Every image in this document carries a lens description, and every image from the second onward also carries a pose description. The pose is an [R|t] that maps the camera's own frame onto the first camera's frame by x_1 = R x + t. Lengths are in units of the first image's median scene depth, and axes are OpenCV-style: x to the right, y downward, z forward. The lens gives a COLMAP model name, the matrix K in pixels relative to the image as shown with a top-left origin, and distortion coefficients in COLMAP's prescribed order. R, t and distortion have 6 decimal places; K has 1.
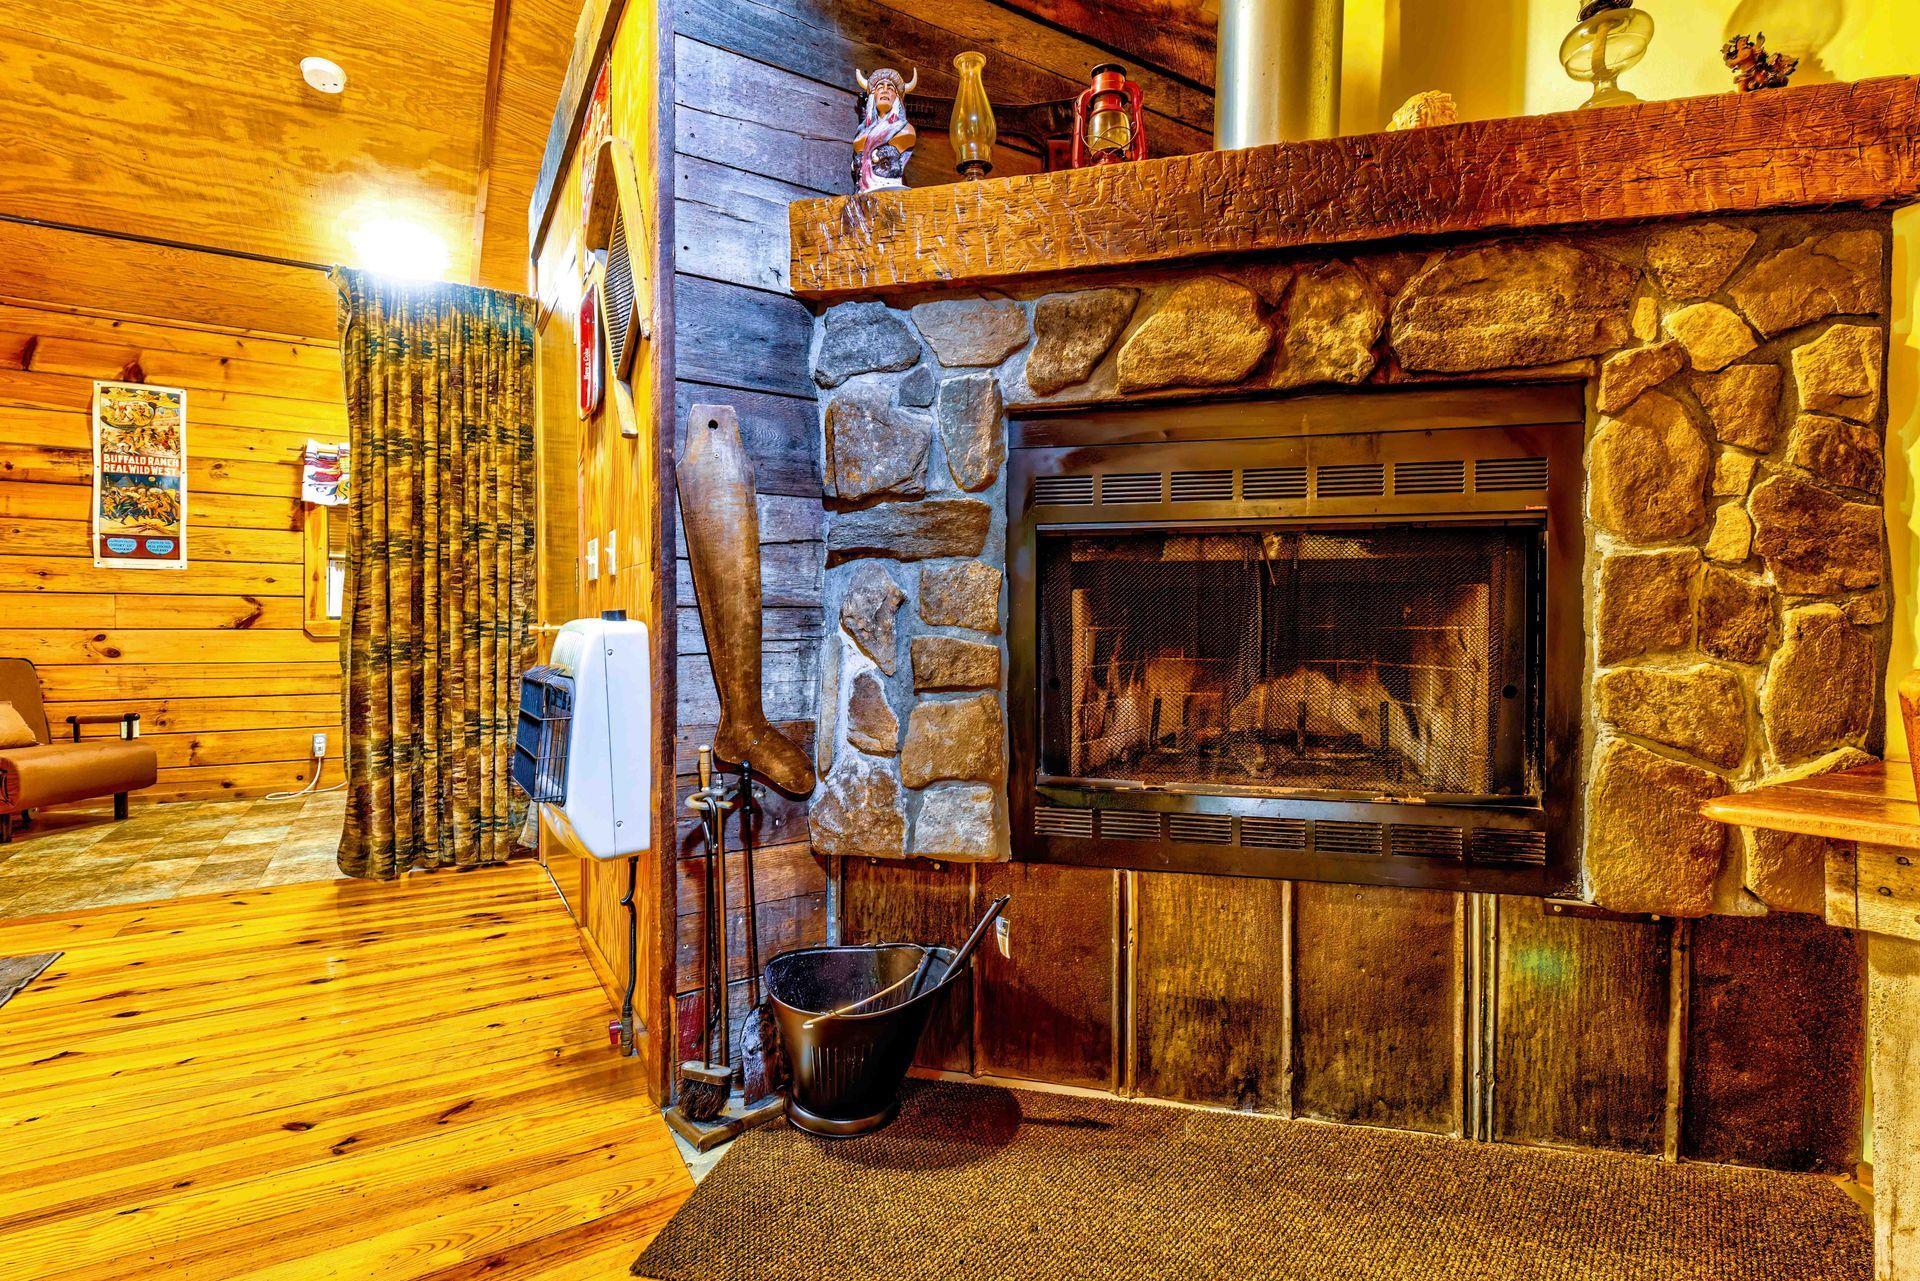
lens RADIAL K [[902.1, 0, 968.0], [0, 902.1, 632.7], [0, 0, 1]] dist [0.017873, -0.012319]
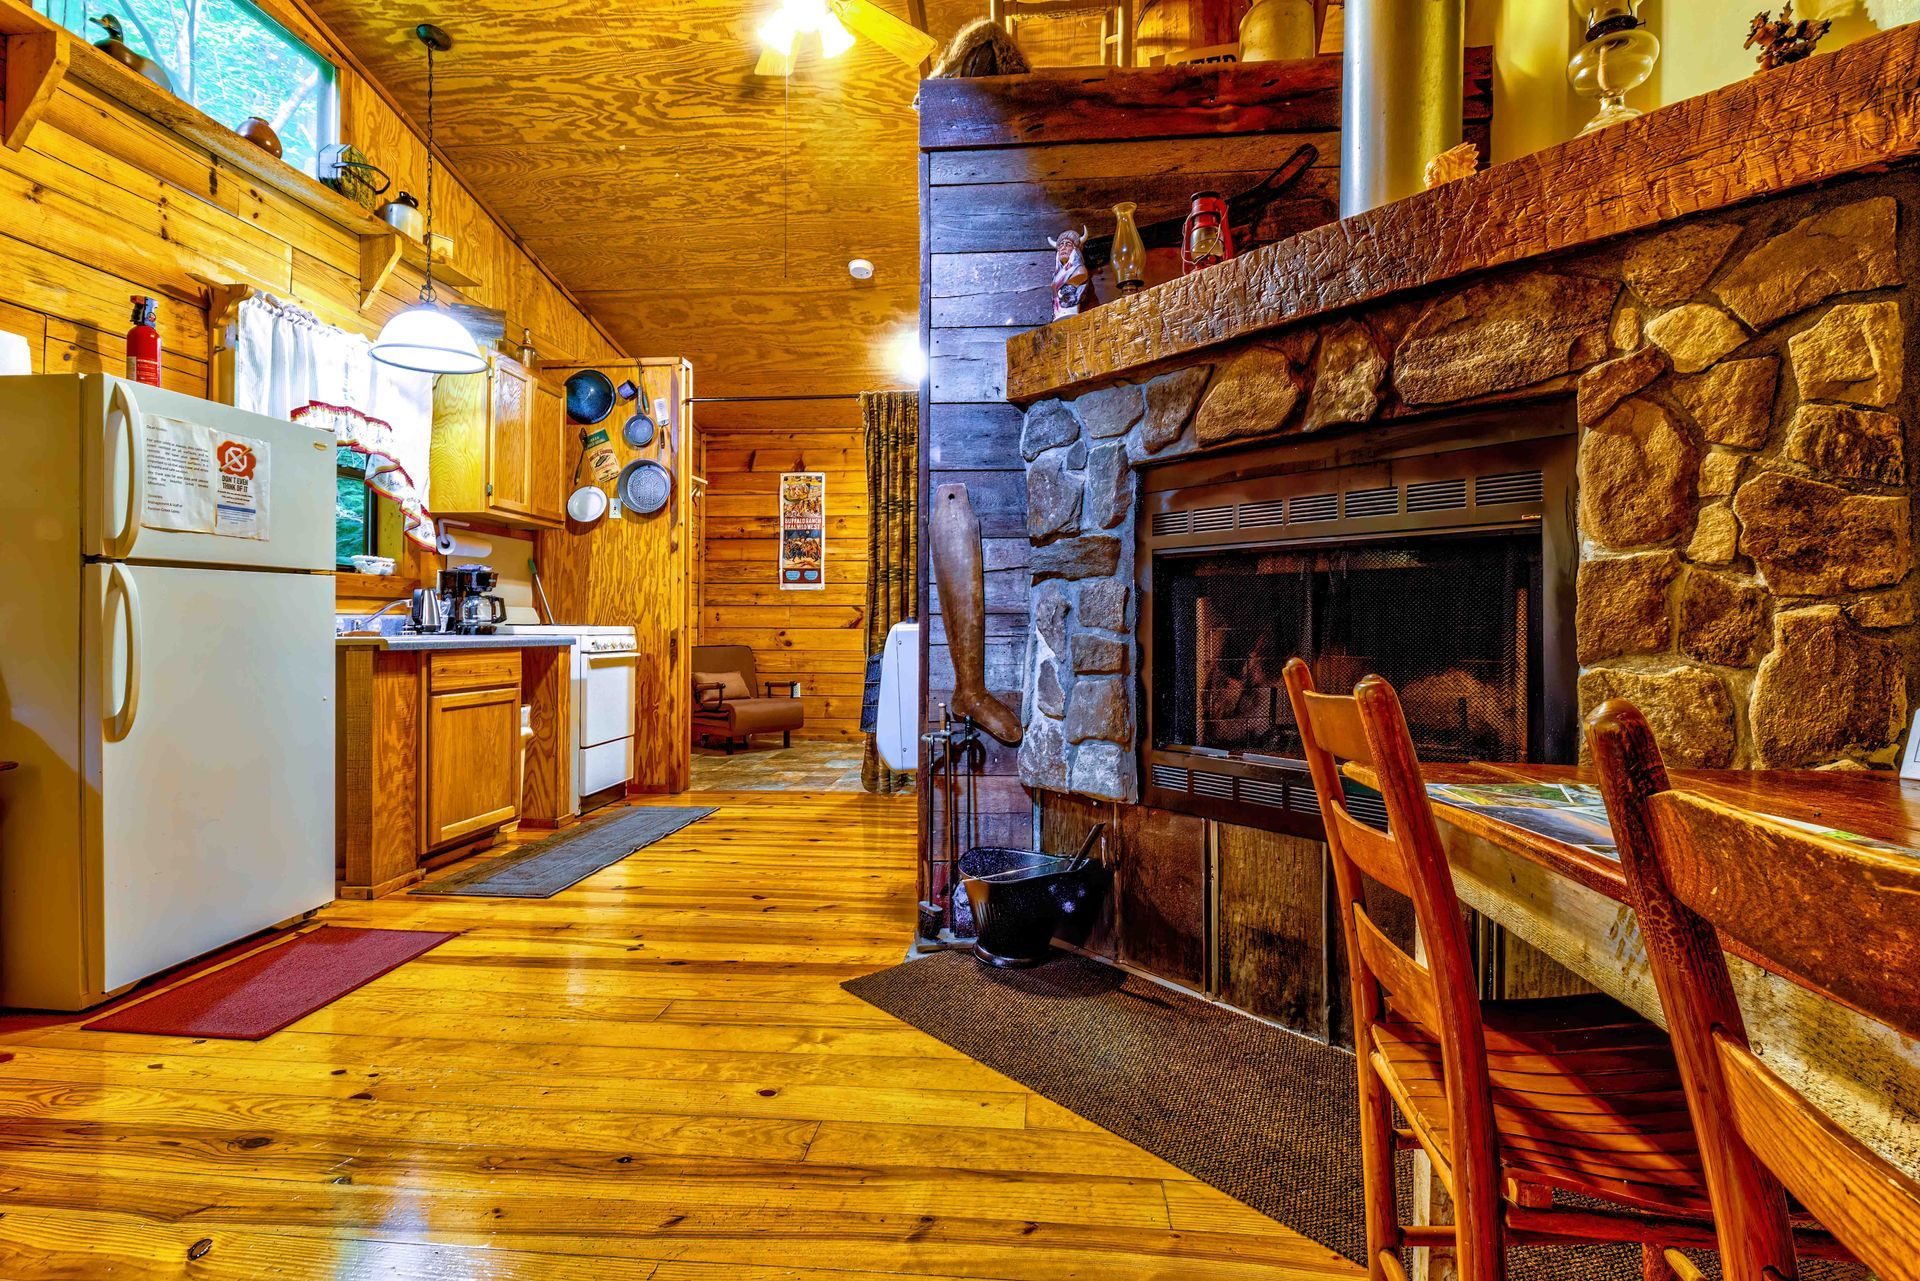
lens RADIAL K [[905.5, 0, 994.8], [0, 905.5, 621.6], [0, 0, 1]] dist [0.018084, -0.012214]
pose [[0.817130, -0.001307, -0.576453, 0.659520], [-0.006887, 0.999904, -0.012029, 0.001913], [0.576413, 0.013799, 0.817042, -0.217571]]
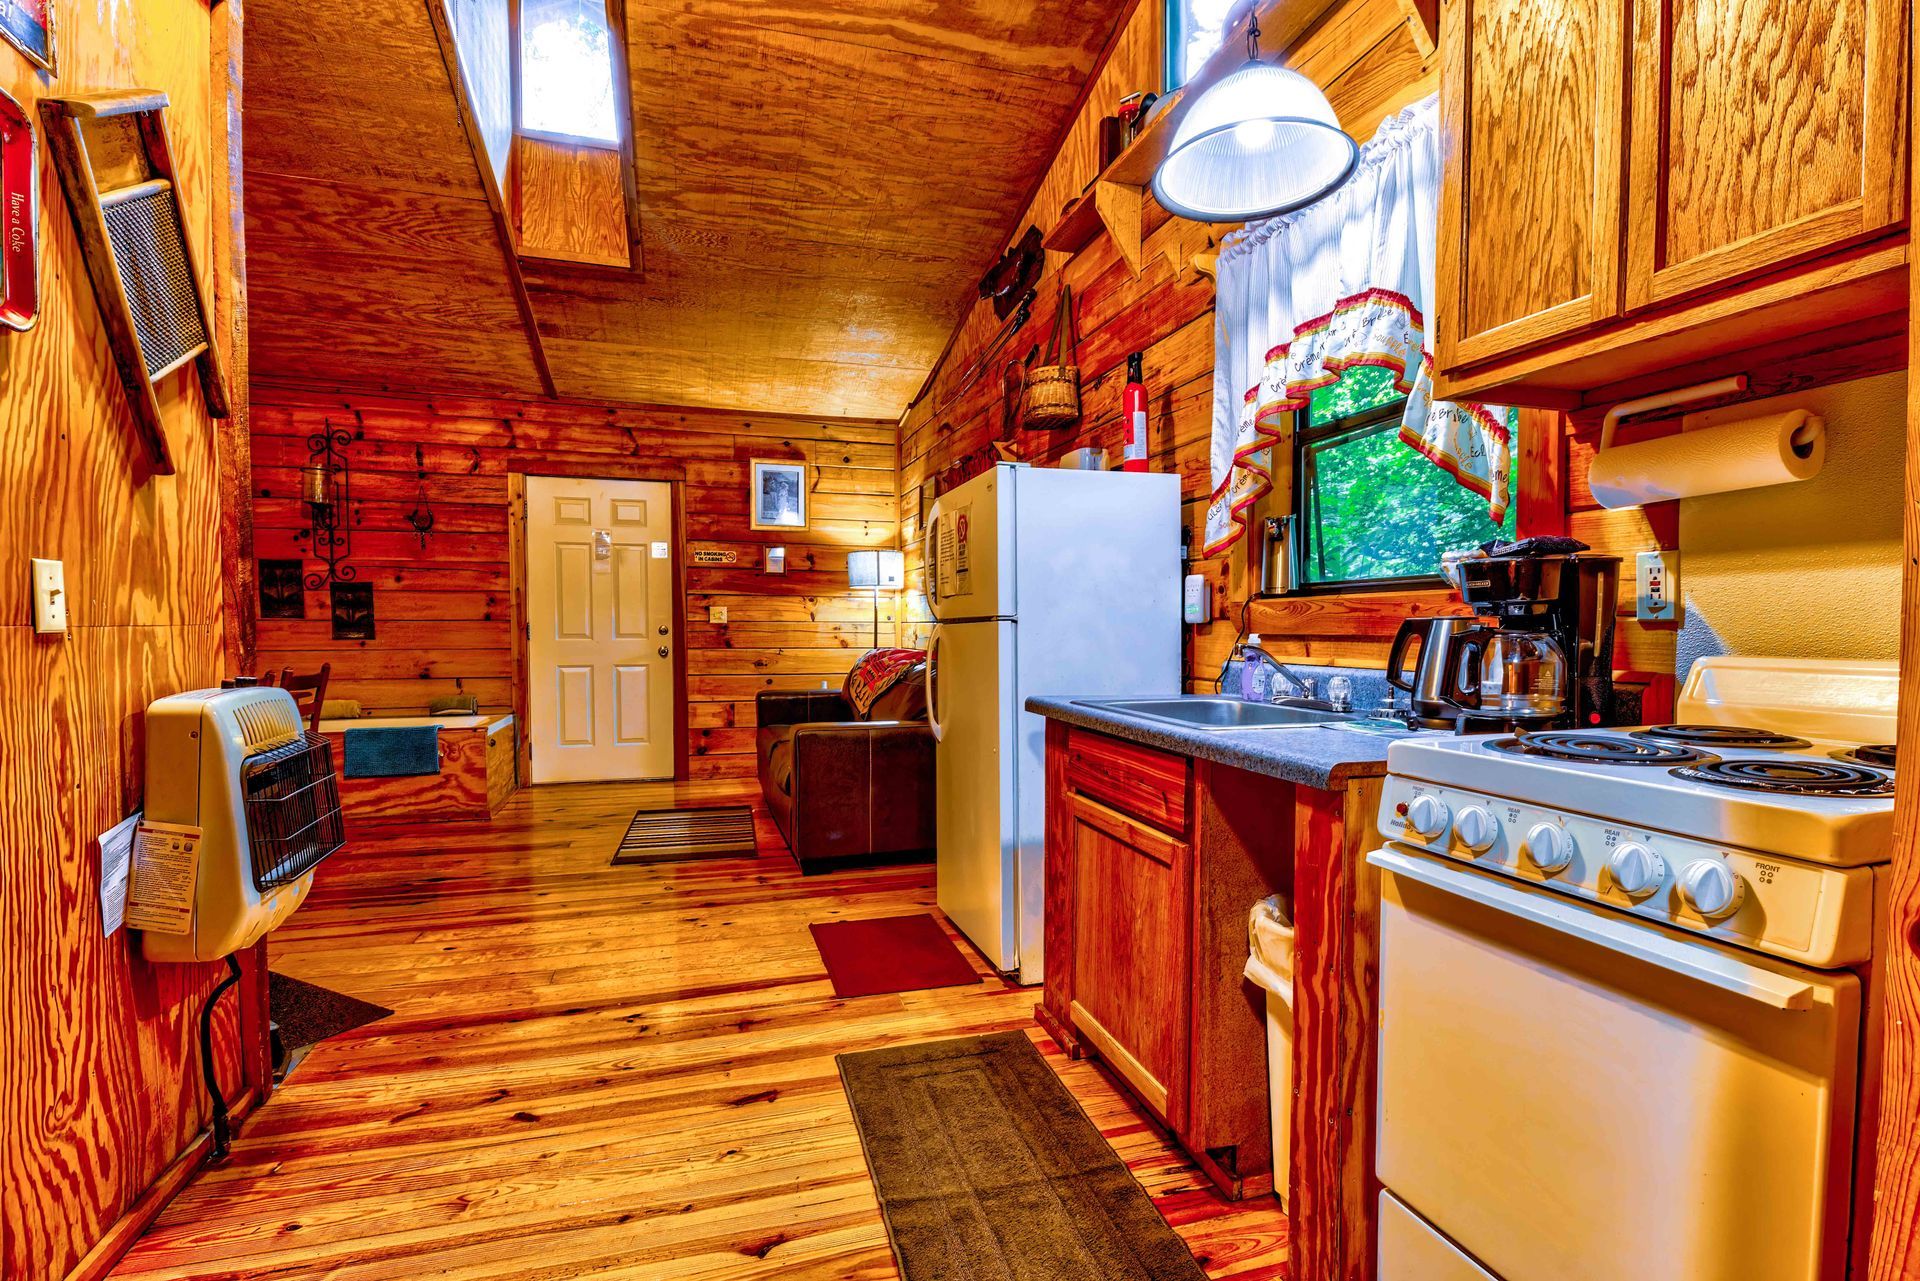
lens RADIAL K [[944.6, 0, 990.5], [0, 944.6, 668.8], [0, 0, 1]] dist [0.004350, -0.011945]
pose [[-0.970349, -0.010258, 0.241492, -1.455231], [0.002759, 0.998564, 0.053503, -0.089693], [-0.241694, 0.052583, -0.968927, 1.795830]]
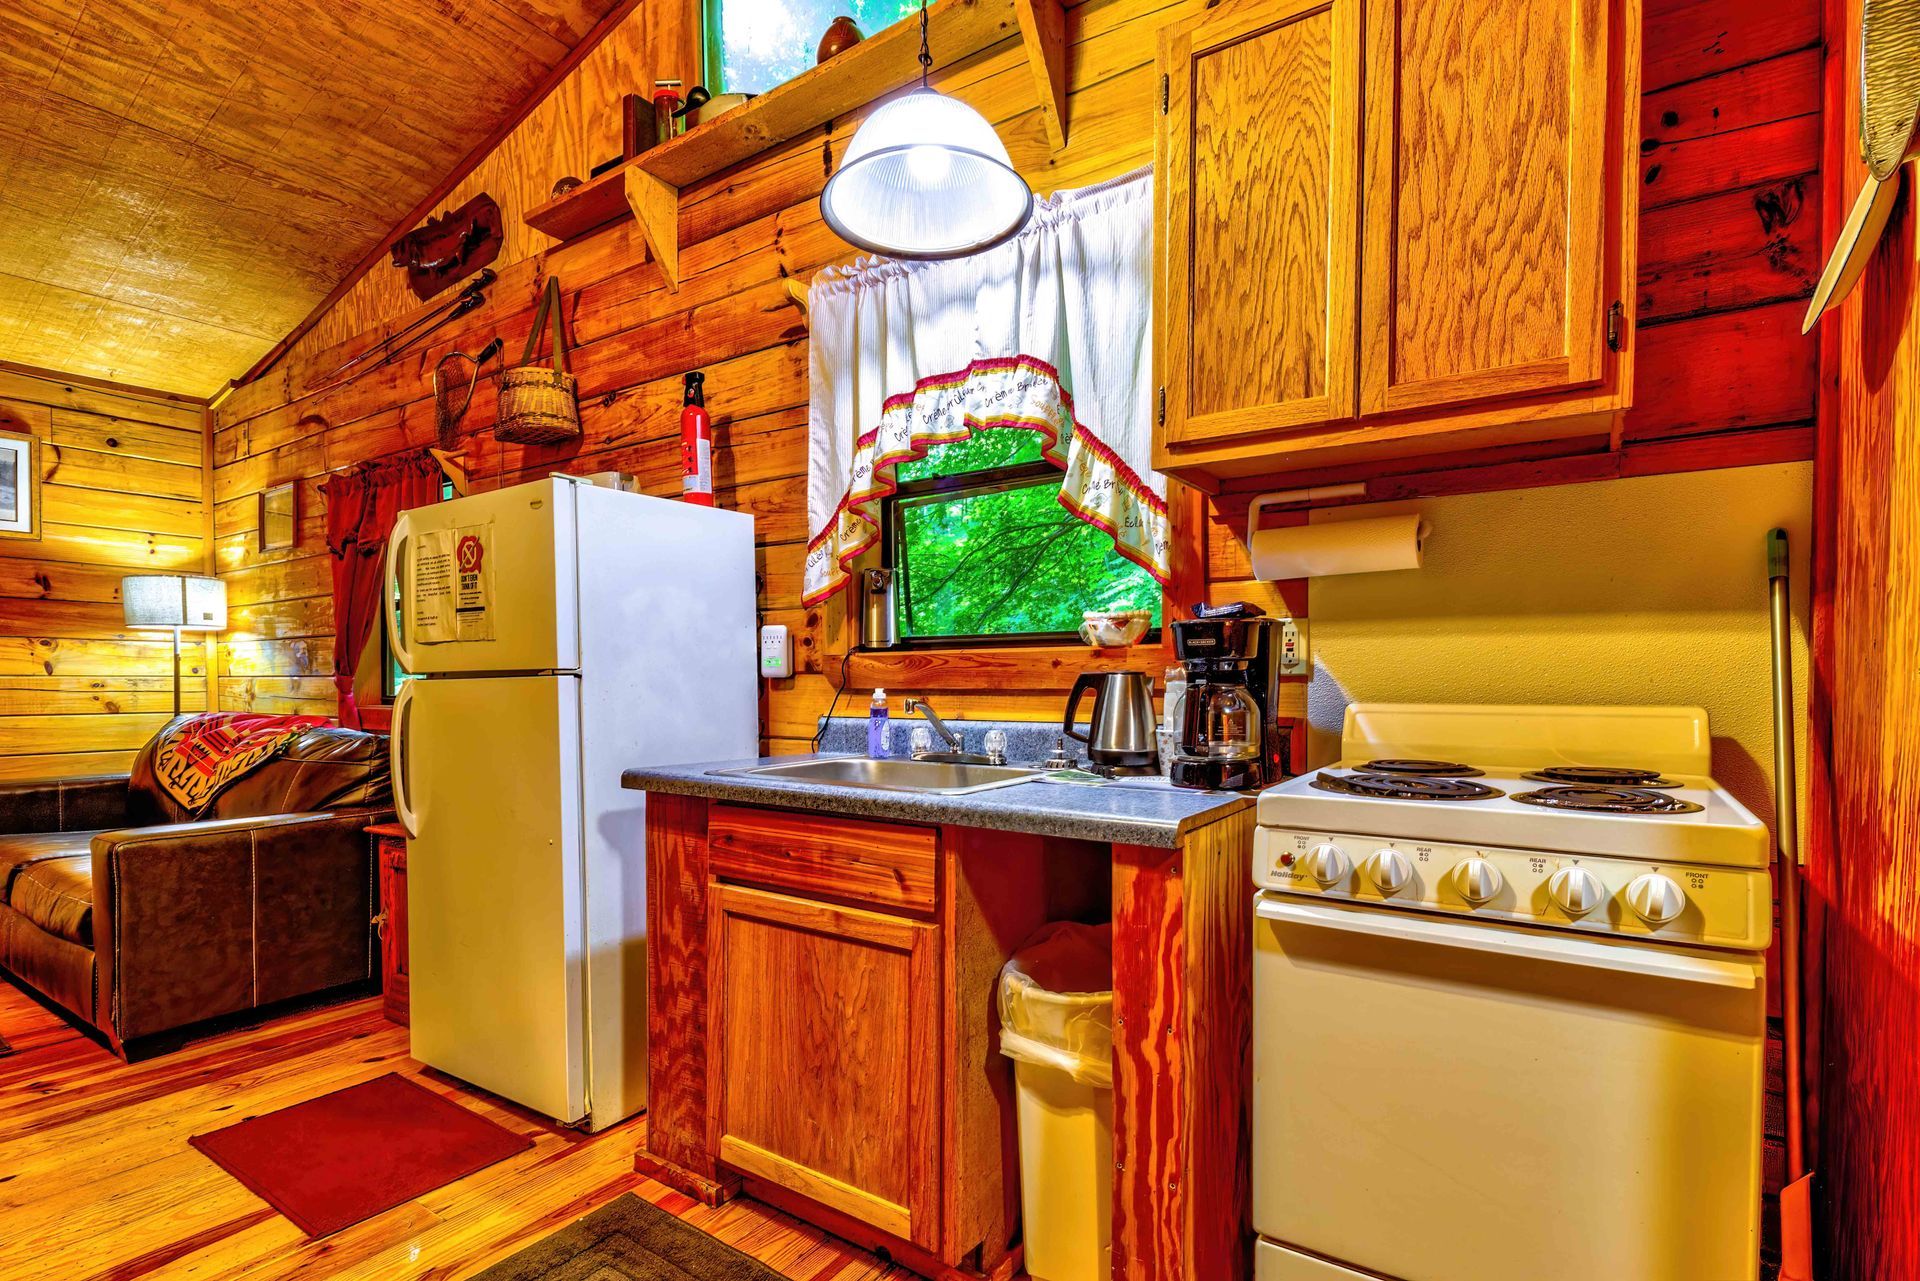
lens RADIAL K [[907.7, 0, 987.3], [0, 907.7, 699.2], [0, 0, 1]] dist [0.019388, -0.012362]
pose [[-0.905958, 0.013172, -0.423163, -1.120671], [-0.000110, 0.999509, 0.031346, -0.091048], [0.423368, 0.028445, -0.905511, 1.597207]]
